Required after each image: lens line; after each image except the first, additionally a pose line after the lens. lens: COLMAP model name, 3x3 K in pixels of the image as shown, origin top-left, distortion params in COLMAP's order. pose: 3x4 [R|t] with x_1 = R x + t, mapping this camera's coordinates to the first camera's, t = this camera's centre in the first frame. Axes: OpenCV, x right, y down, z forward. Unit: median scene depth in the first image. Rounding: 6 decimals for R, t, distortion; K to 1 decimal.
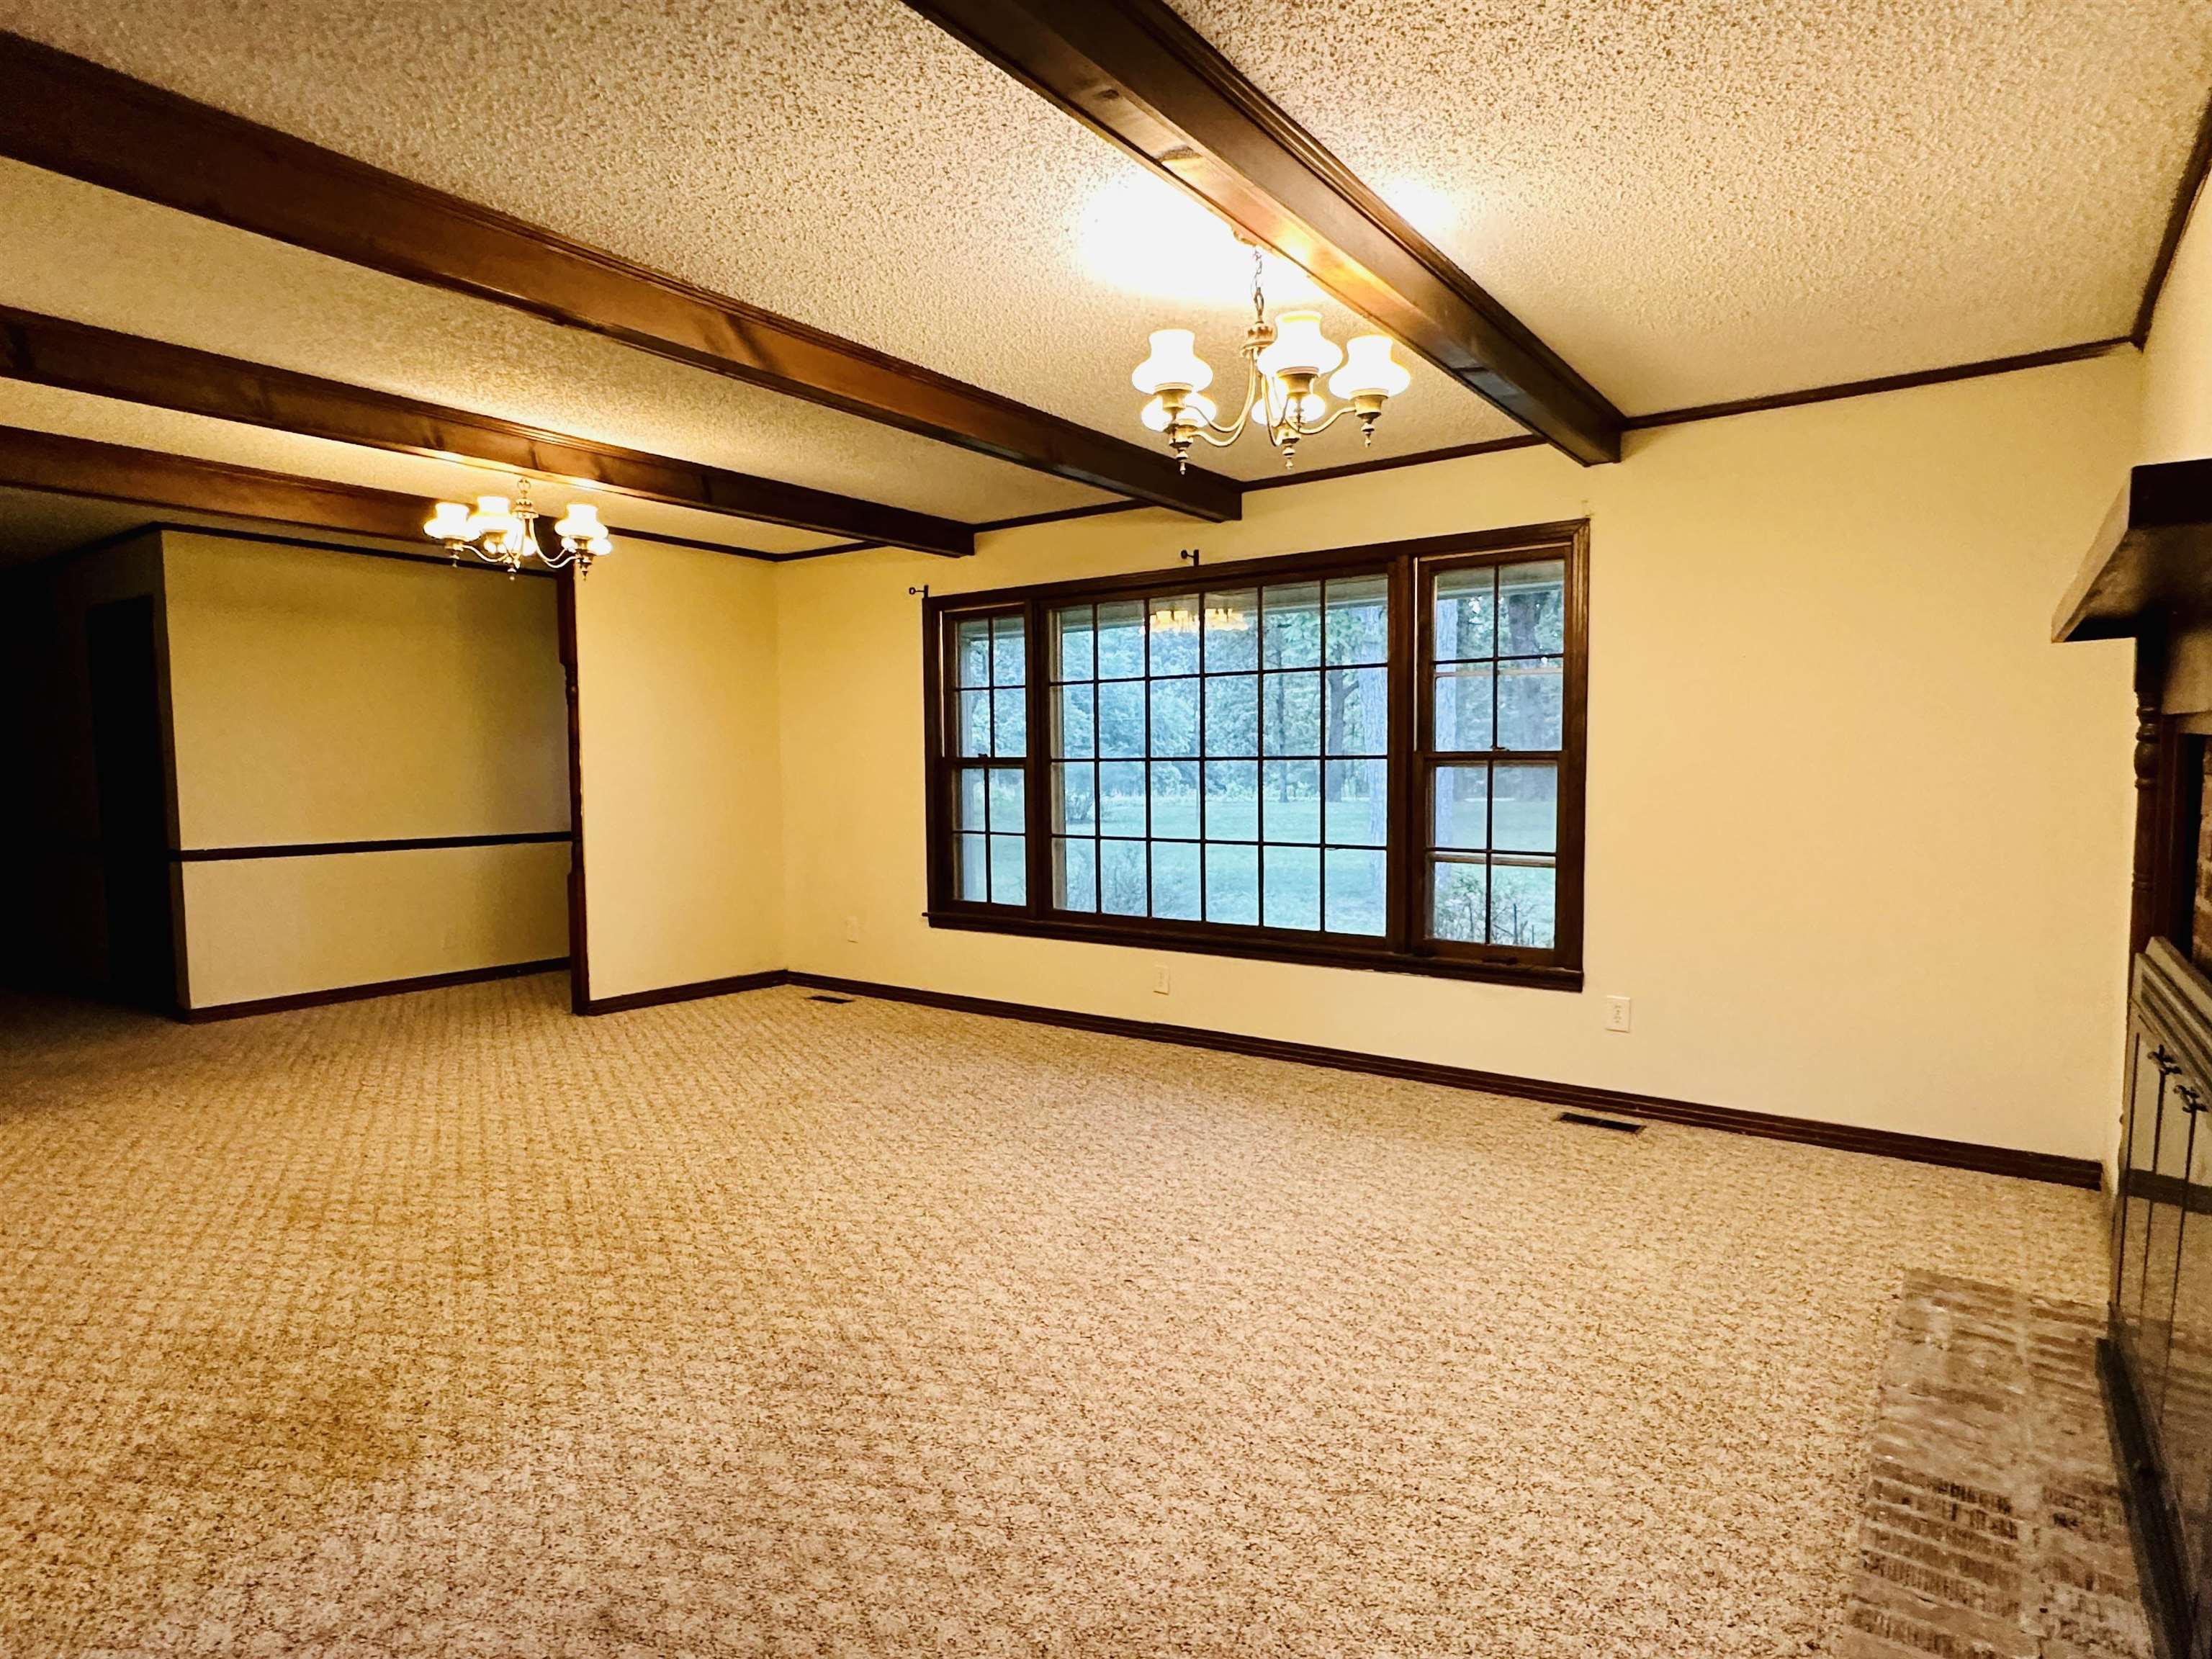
lens RADIAL K [[1220.1, 0, 1101.1], [0, 1220.1, 823.4], [0, 0, 1]] dist [-0.004812, 0.003619]
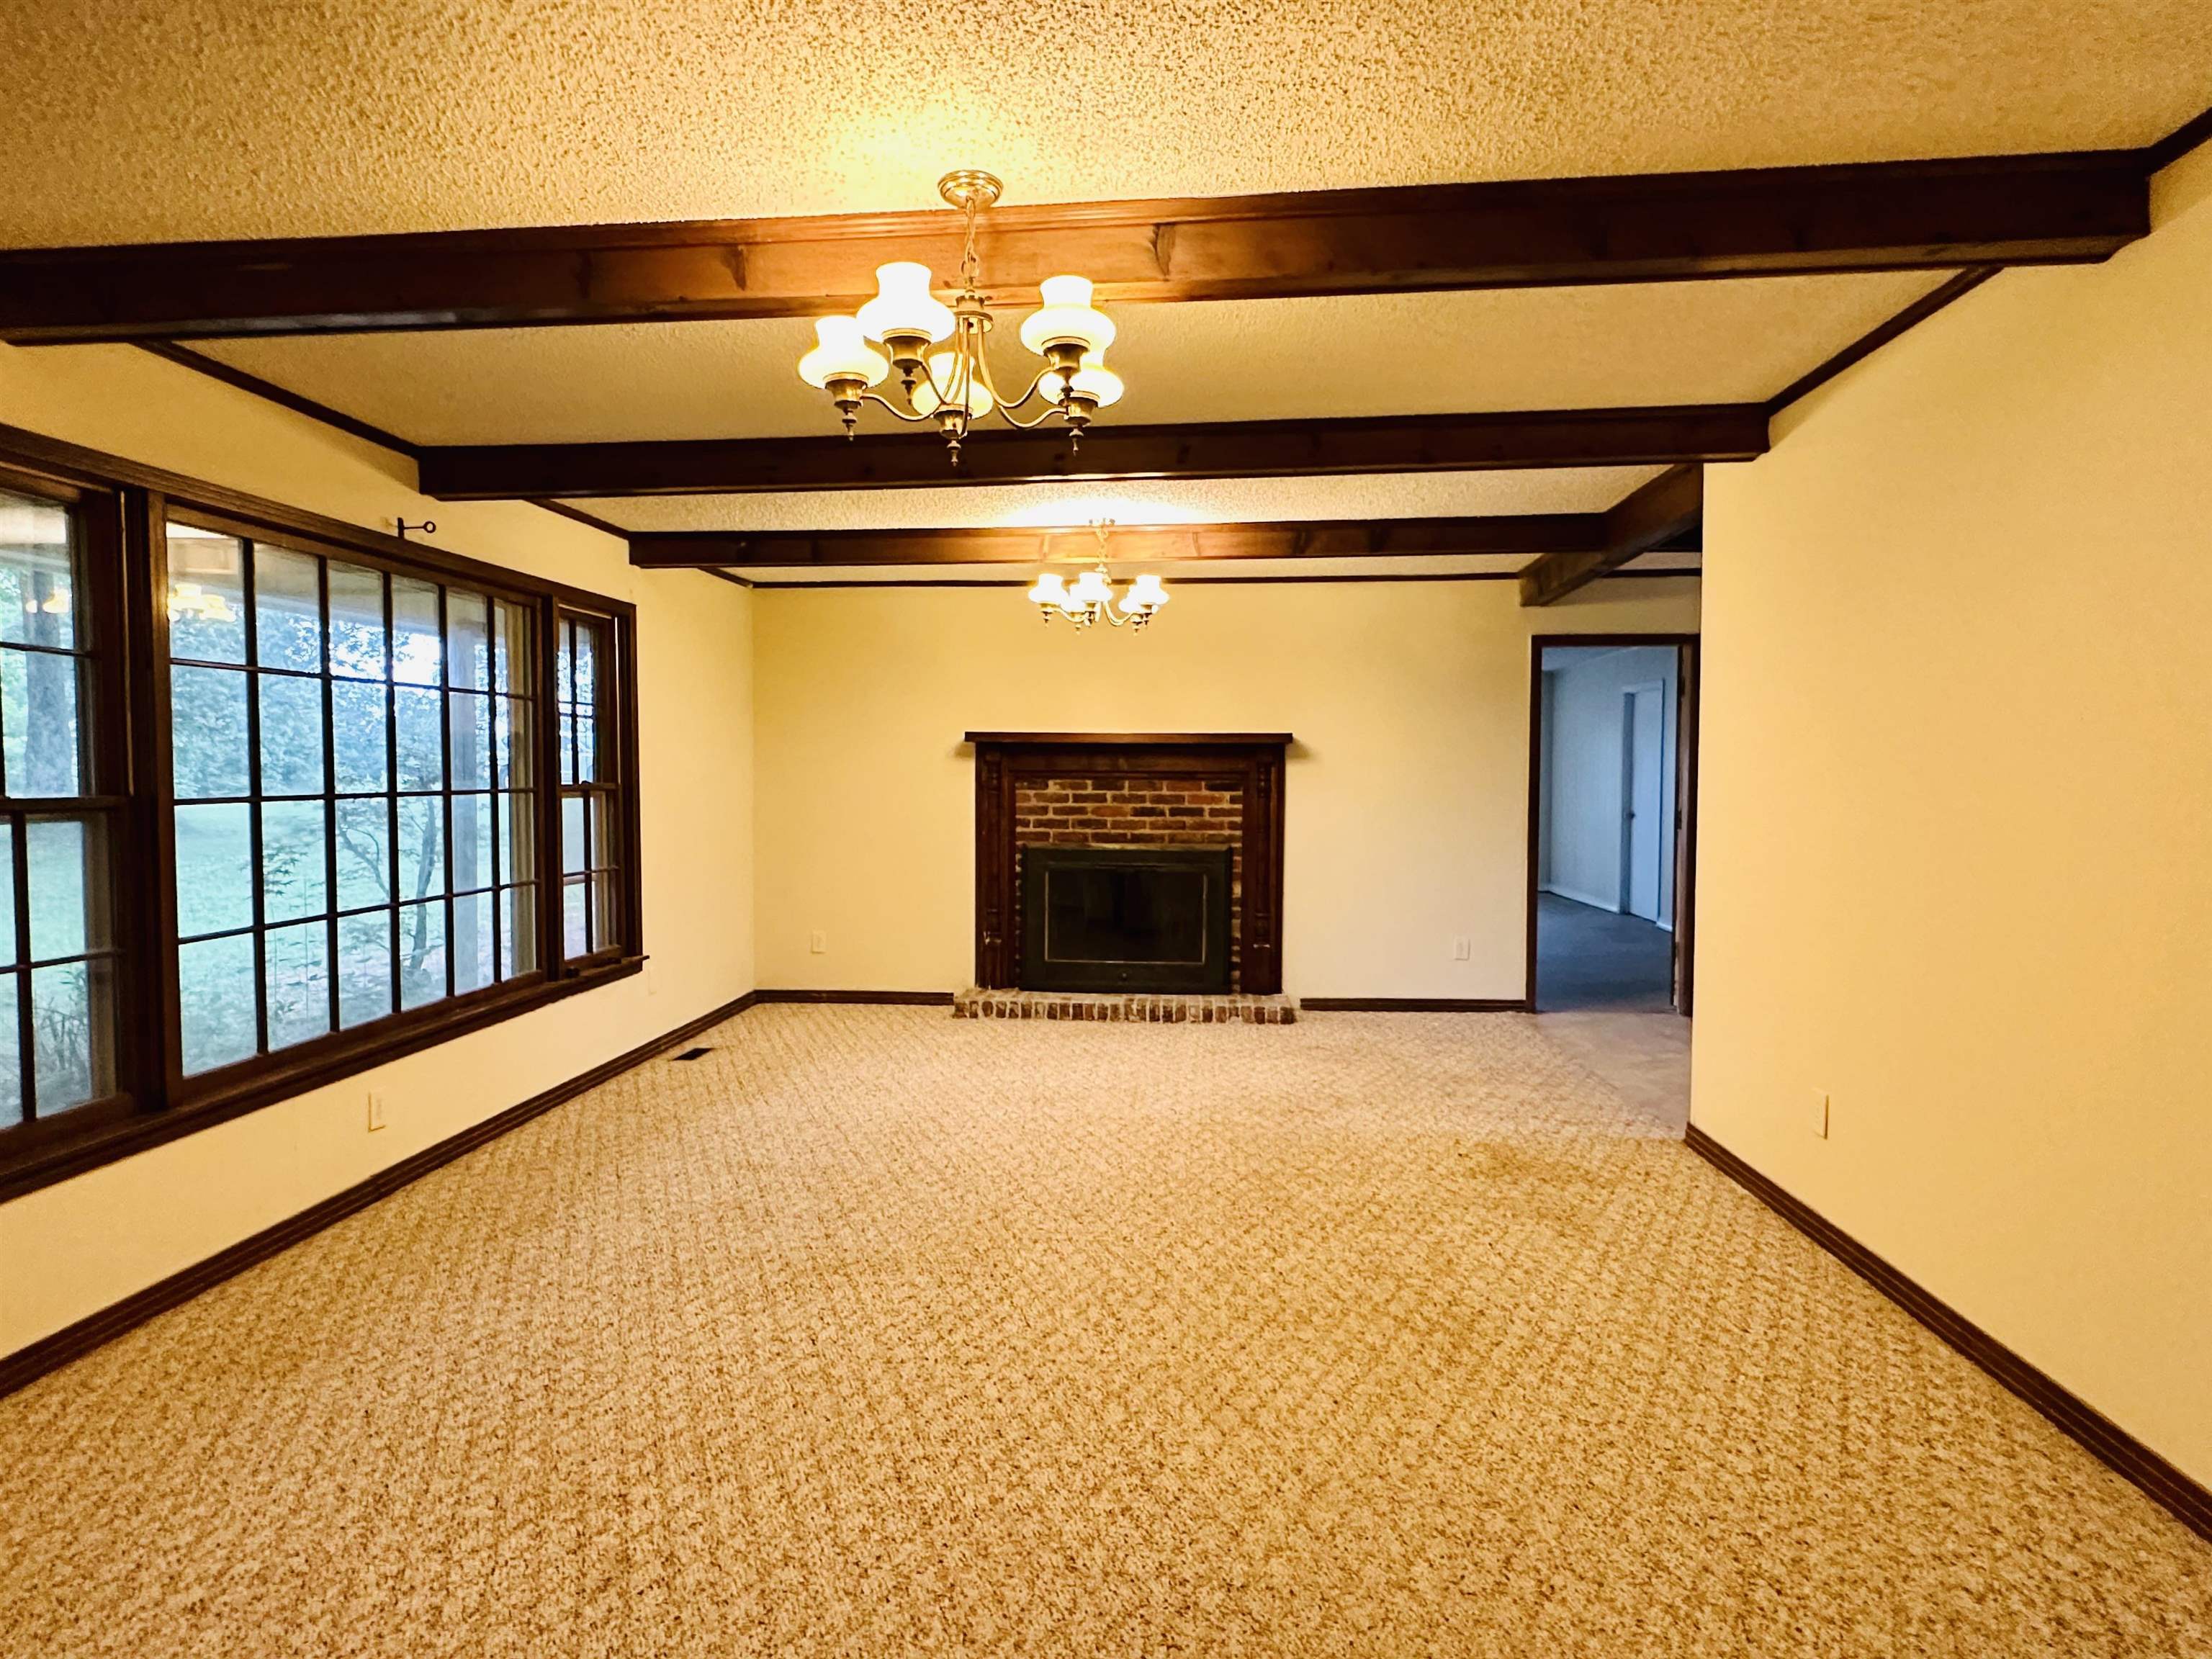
lens RADIAL K [[1220.1, 0, 1102.9], [0, 1220.1, 829.6], [0, 0, 1]] dist [-0.004812, 0.003619]
pose [[-0.521585, -0.029235, 0.852699, -1.210755], [0.058053, 0.995881, 0.069654, -0.091595], [-0.851222, 0.085832, -0.517739, 1.582349]]
